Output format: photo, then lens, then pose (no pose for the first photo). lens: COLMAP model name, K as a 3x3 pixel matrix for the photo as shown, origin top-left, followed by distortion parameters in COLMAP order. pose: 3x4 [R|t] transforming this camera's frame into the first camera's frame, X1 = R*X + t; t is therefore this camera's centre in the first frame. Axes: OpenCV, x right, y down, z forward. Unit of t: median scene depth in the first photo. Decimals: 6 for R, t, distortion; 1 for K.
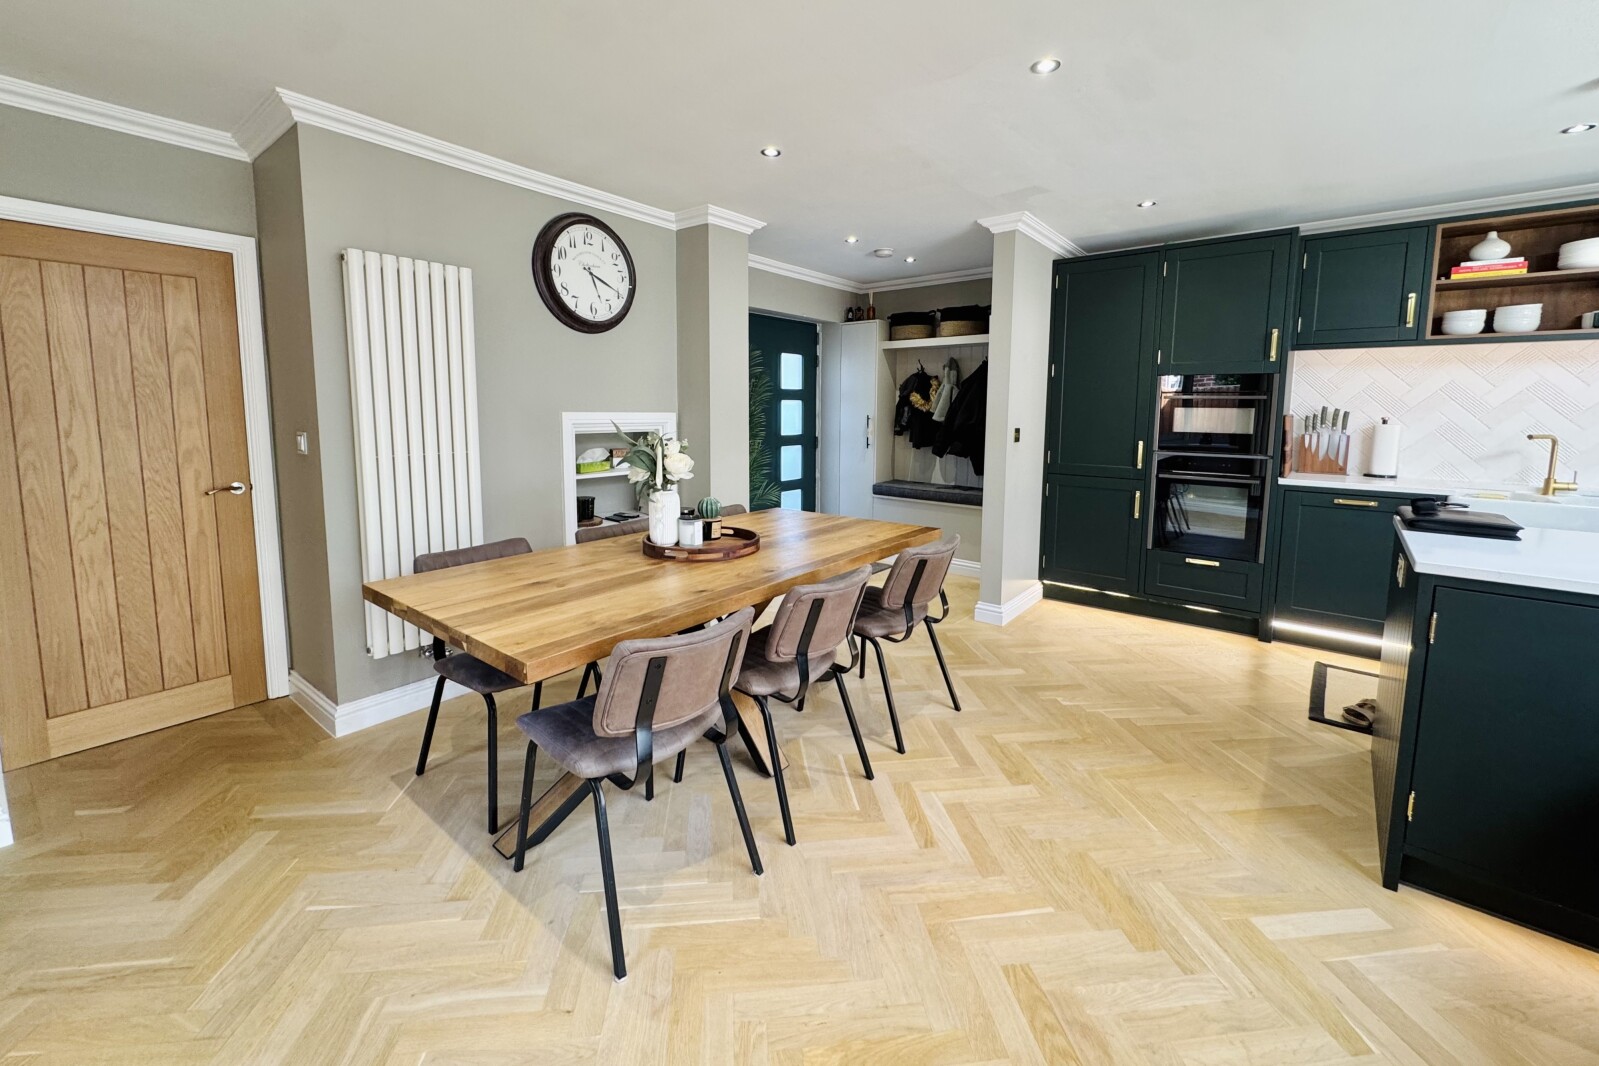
lens RADIAL K [[648.8, 0, 795.8], [0, 648.8, 473.5], [0, 0, 1]] dist [0.002445, -0.000502]
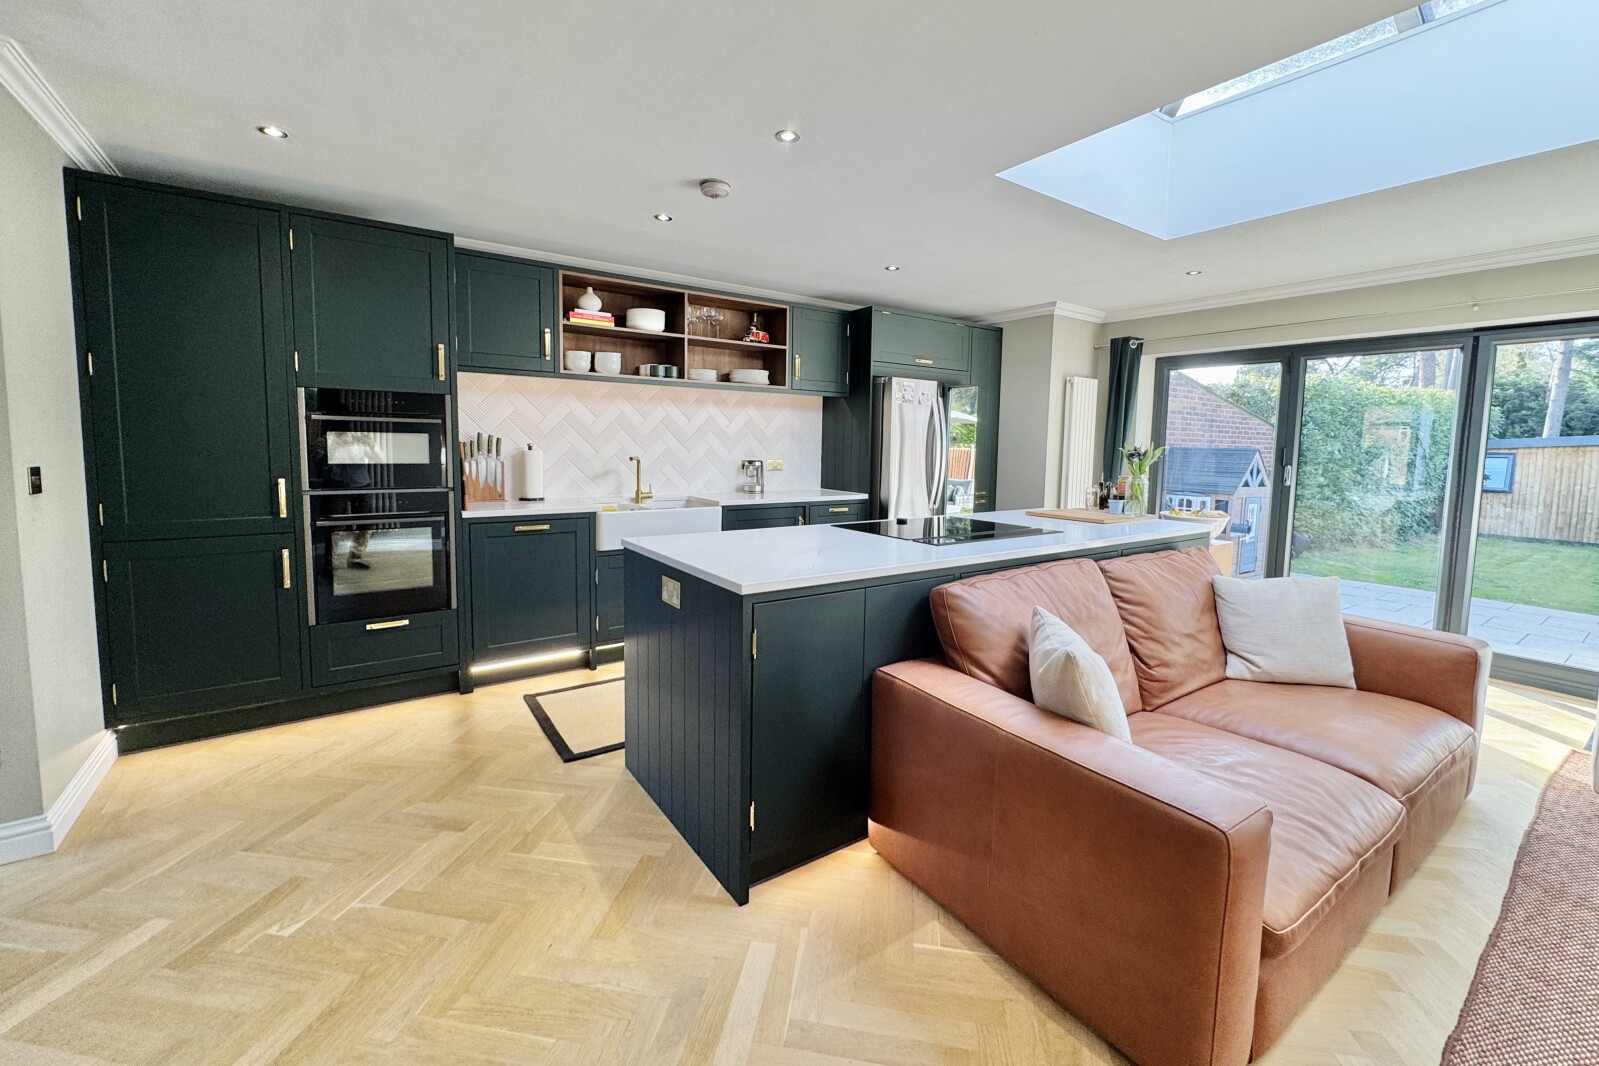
lens RADIAL K [[648.8, 0, 797.9], [0, 648.8, 495.6], [0, 0, 1]] dist [0.002445, -0.000502]
pose [[0.272960, -0.080391, 0.958661, 0.006900], [0.089130, 0.994330, 0.058004, -0.024297], [-0.957888, 0.069613, 0.278577, 0.288503]]
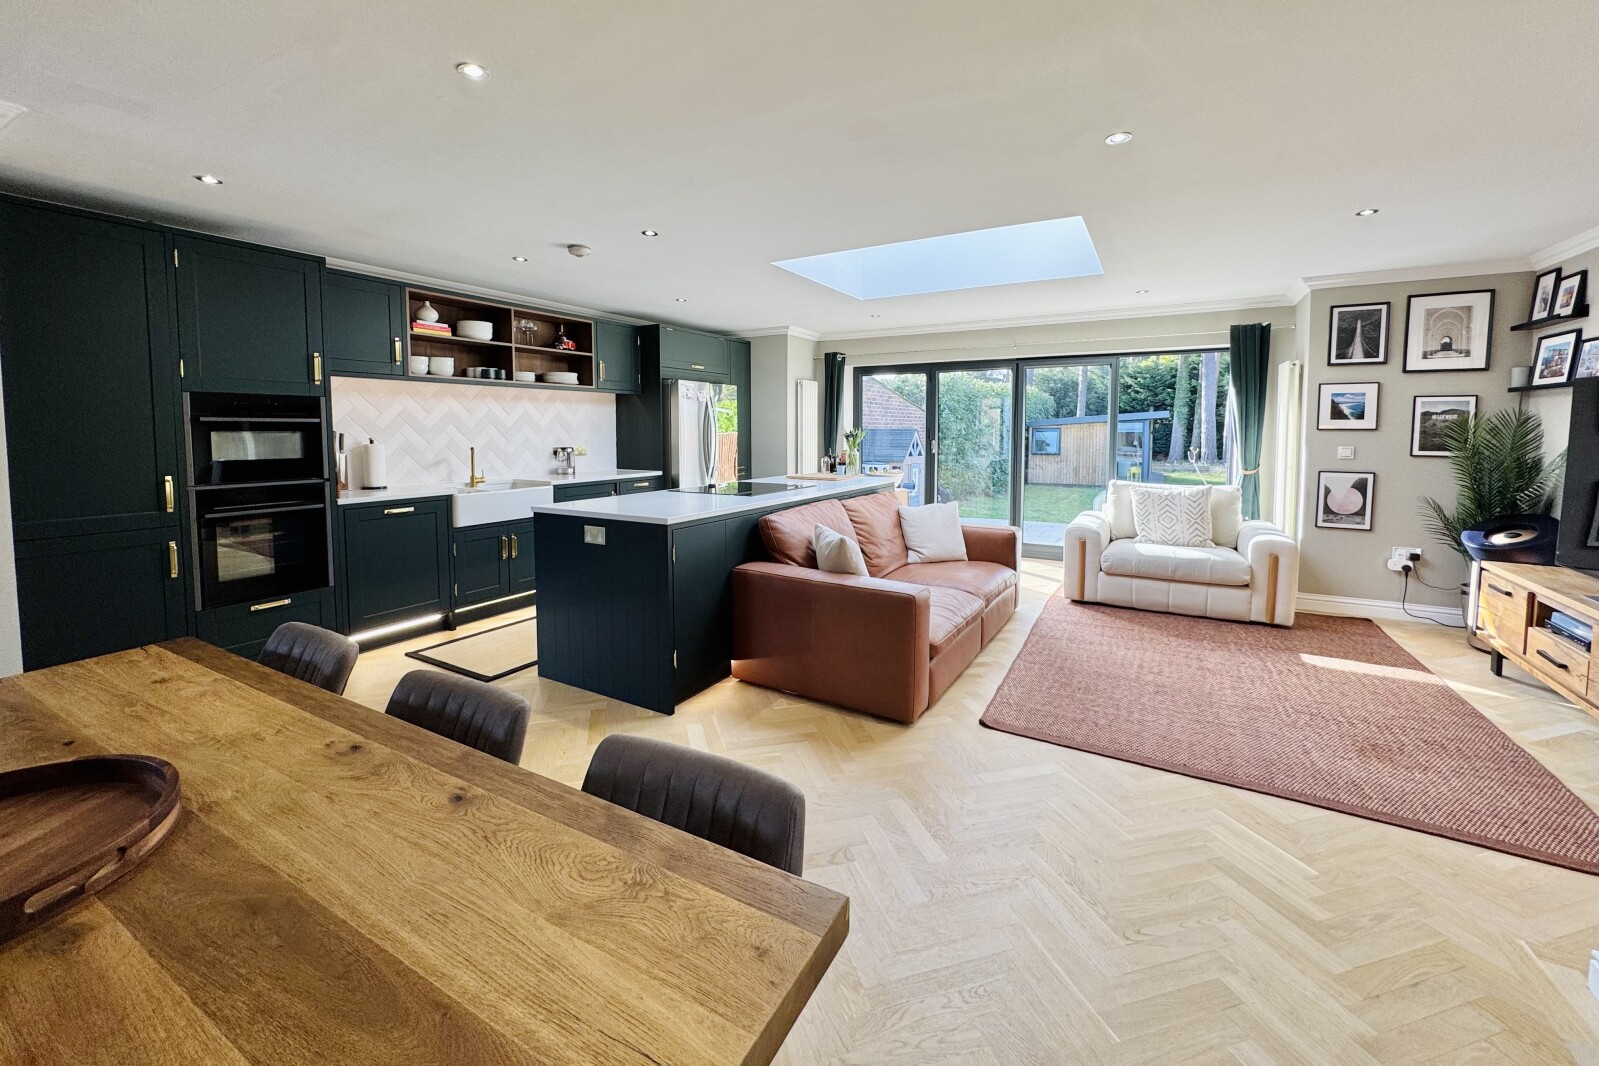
lens RADIAL K [[648.8, 0, 797.4], [0, 648.8, 462.2], [0, 0, 1]] dist [0.002445, -0.000502]
pose [[-0.157373, -0.057152, 0.985884, -0.364734], [0.107670, 0.991380, 0.074658, -0.047067], [-0.981652, 0.117900, -0.149863, 0.418192]]
